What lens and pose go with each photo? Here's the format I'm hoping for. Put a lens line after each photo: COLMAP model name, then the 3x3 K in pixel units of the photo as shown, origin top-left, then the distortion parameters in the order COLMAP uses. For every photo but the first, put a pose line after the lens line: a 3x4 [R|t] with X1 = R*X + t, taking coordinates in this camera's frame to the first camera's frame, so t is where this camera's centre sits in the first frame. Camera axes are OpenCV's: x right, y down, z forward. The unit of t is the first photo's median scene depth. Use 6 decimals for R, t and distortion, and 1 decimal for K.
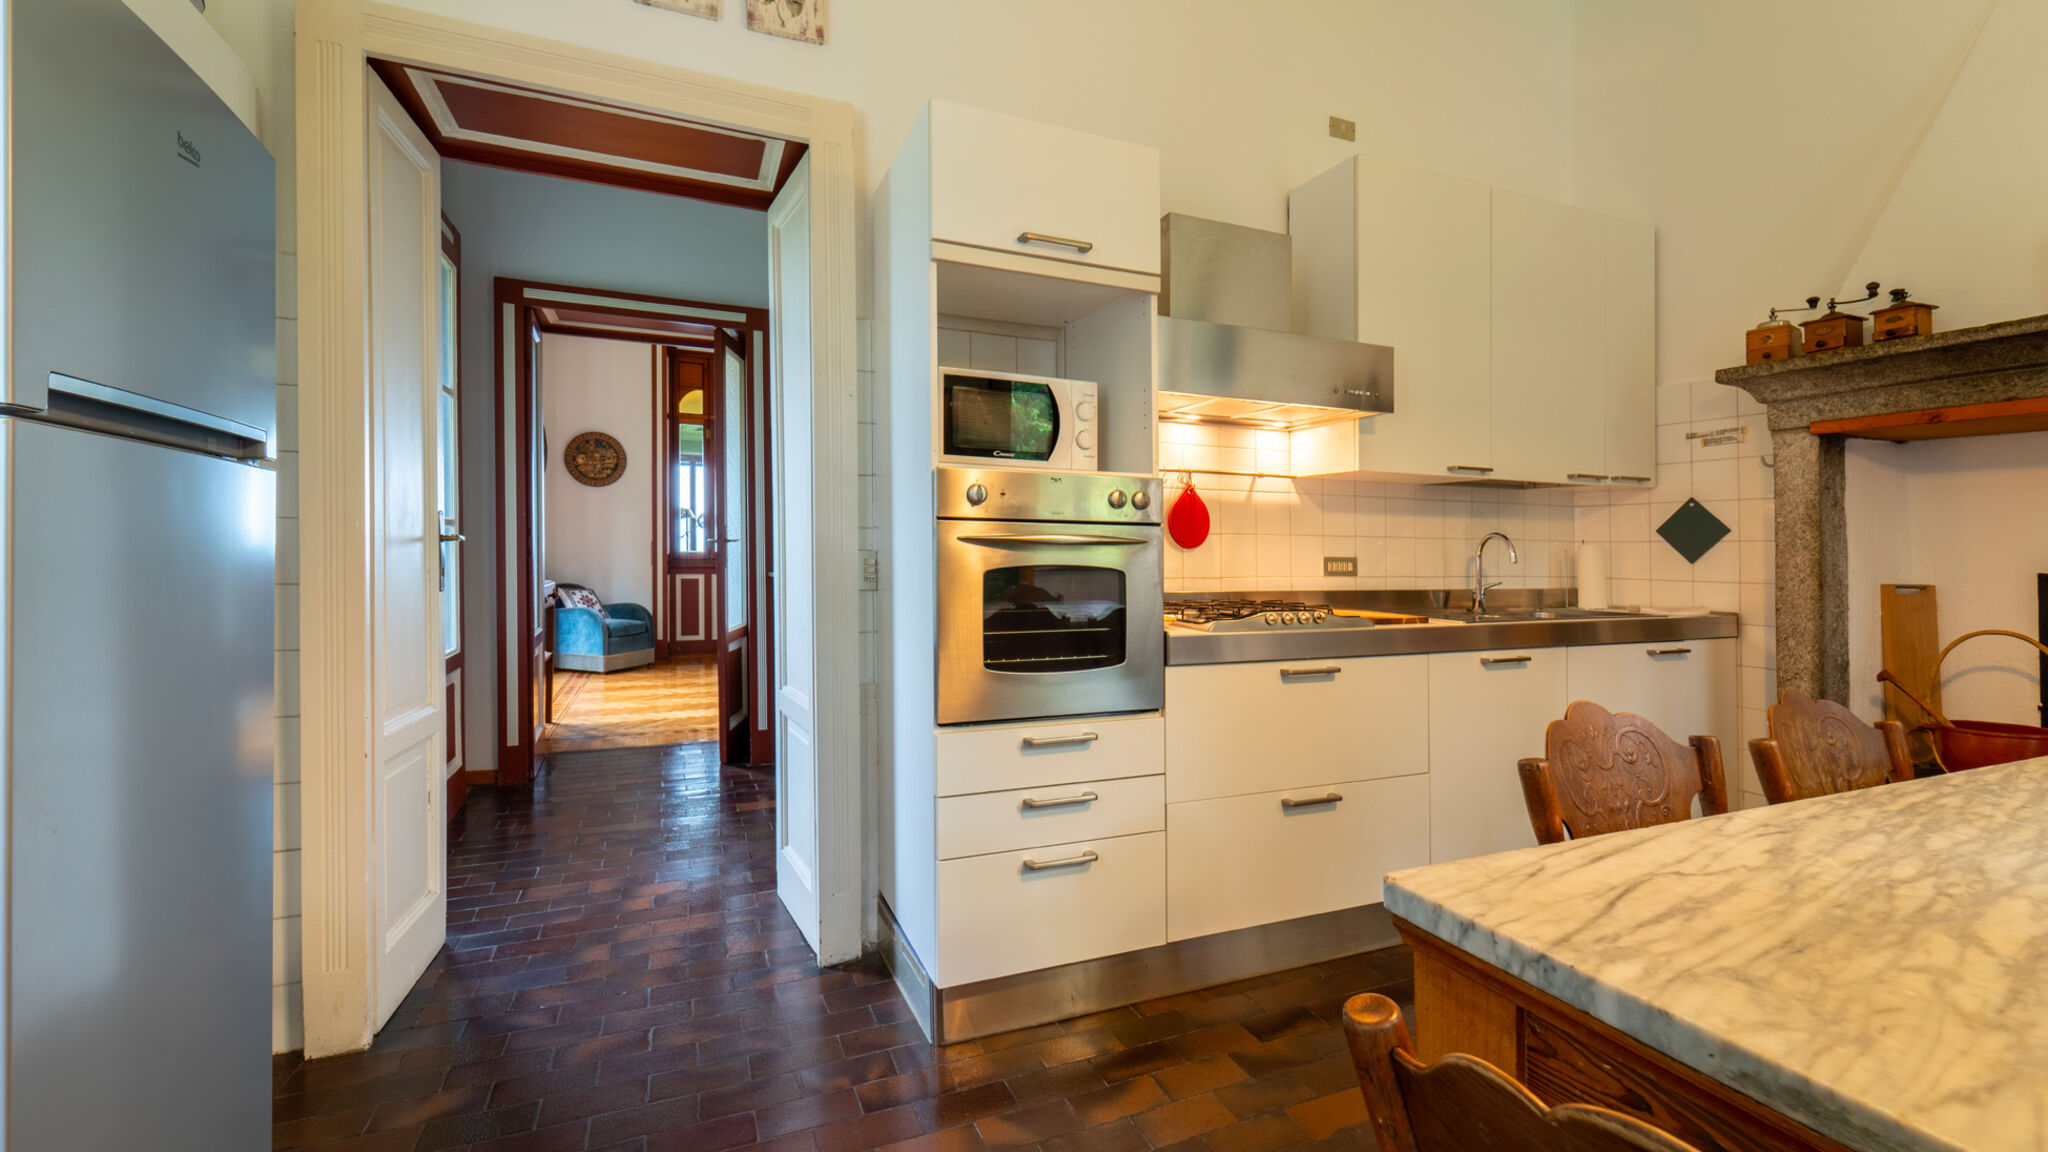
lens RADIAL K [[831.7, 0, 1023.1], [0, 831.7, 558.4], [0, 0, 1]] dist [0.002204, -0.000020]
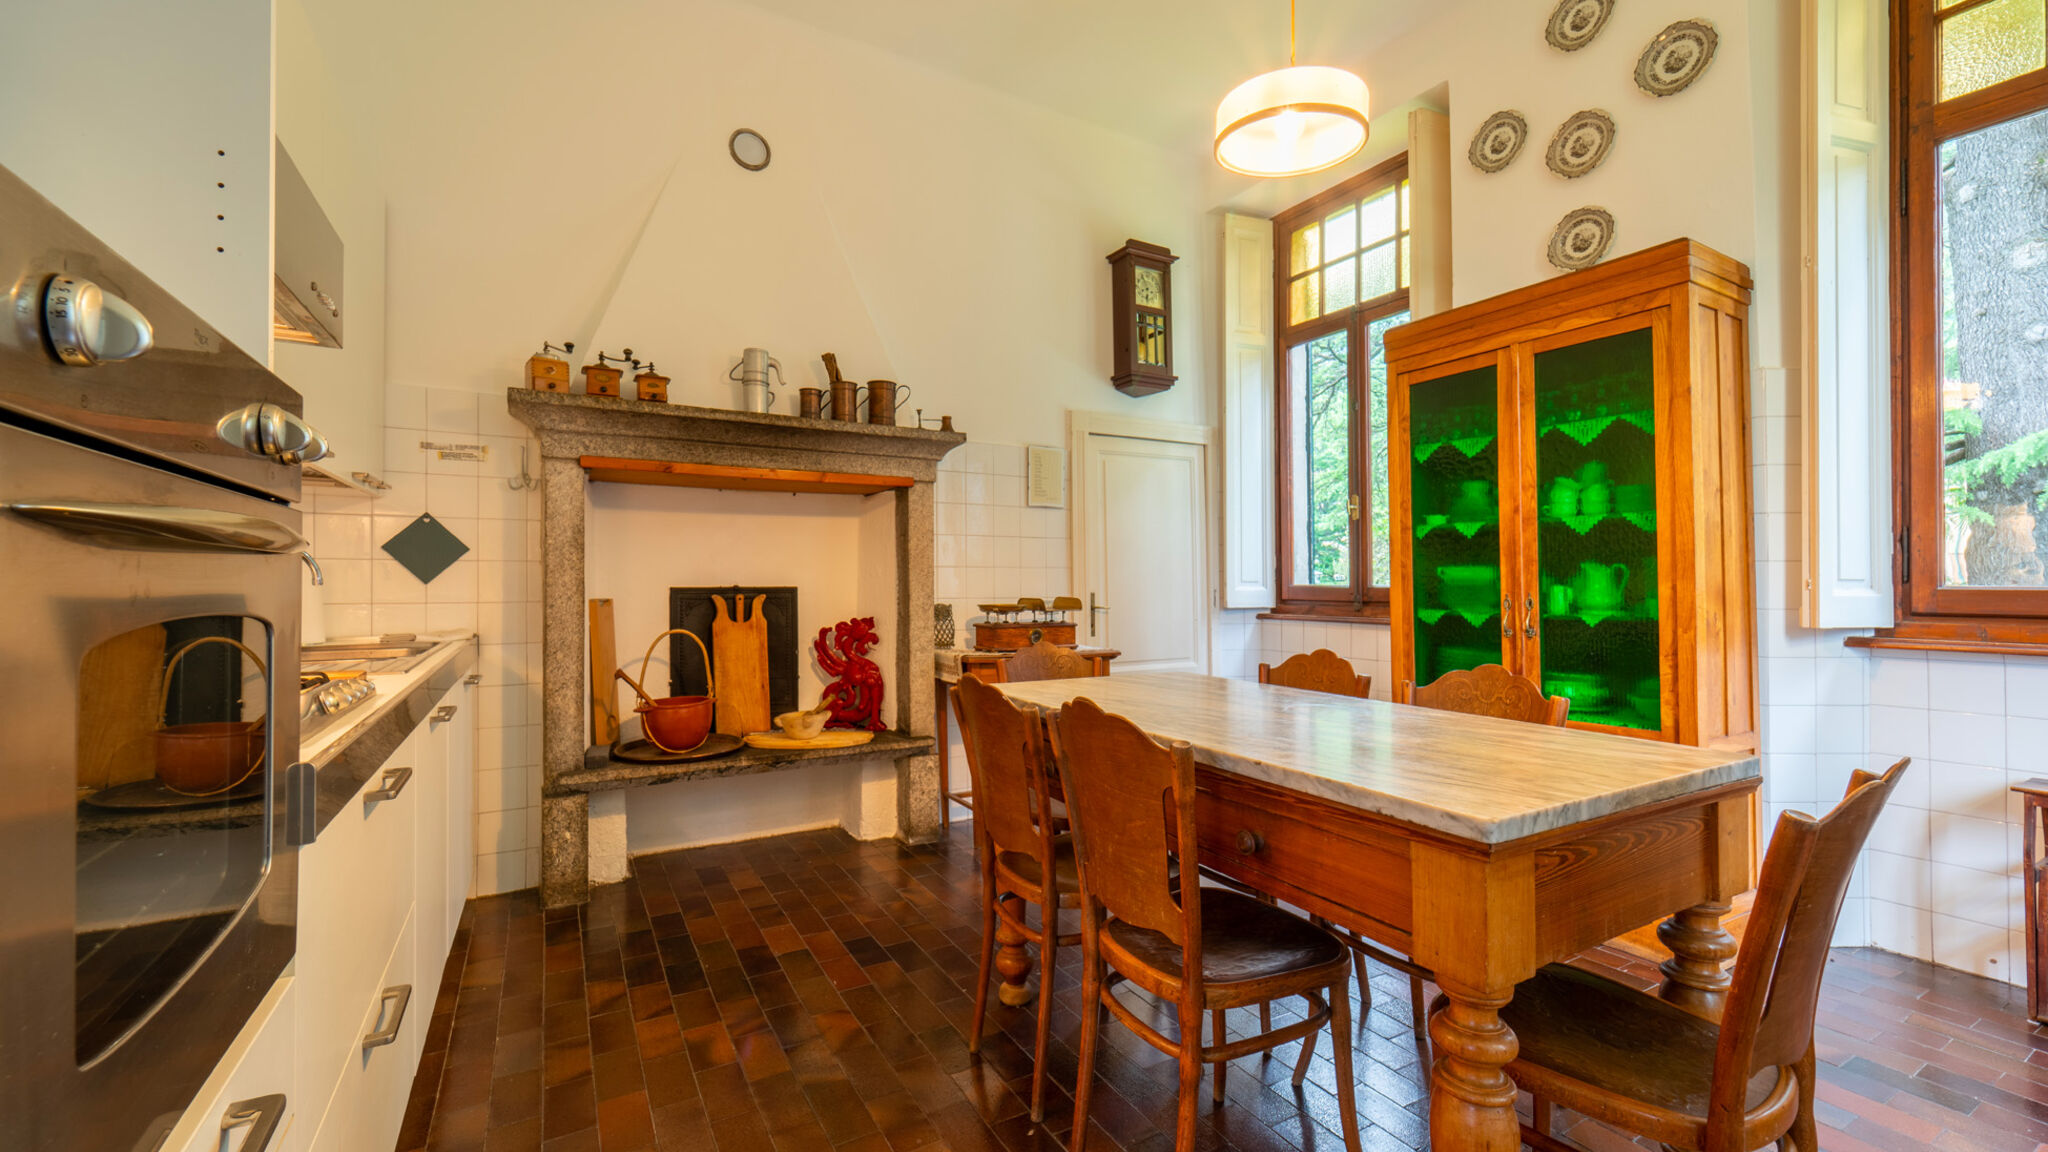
lens RADIAL K [[831.7, 0, 1023.1], [0, 831.7, 558.4], [0, 0, 1]] dist [0.002204, -0.000020]
pose [[-0.133919, 0.023759, 0.990707, -0.230799], [0.007193, 0.999710, -0.023003, 0.004326], [-0.990966, 0.004045, -0.134051, 0.553153]]
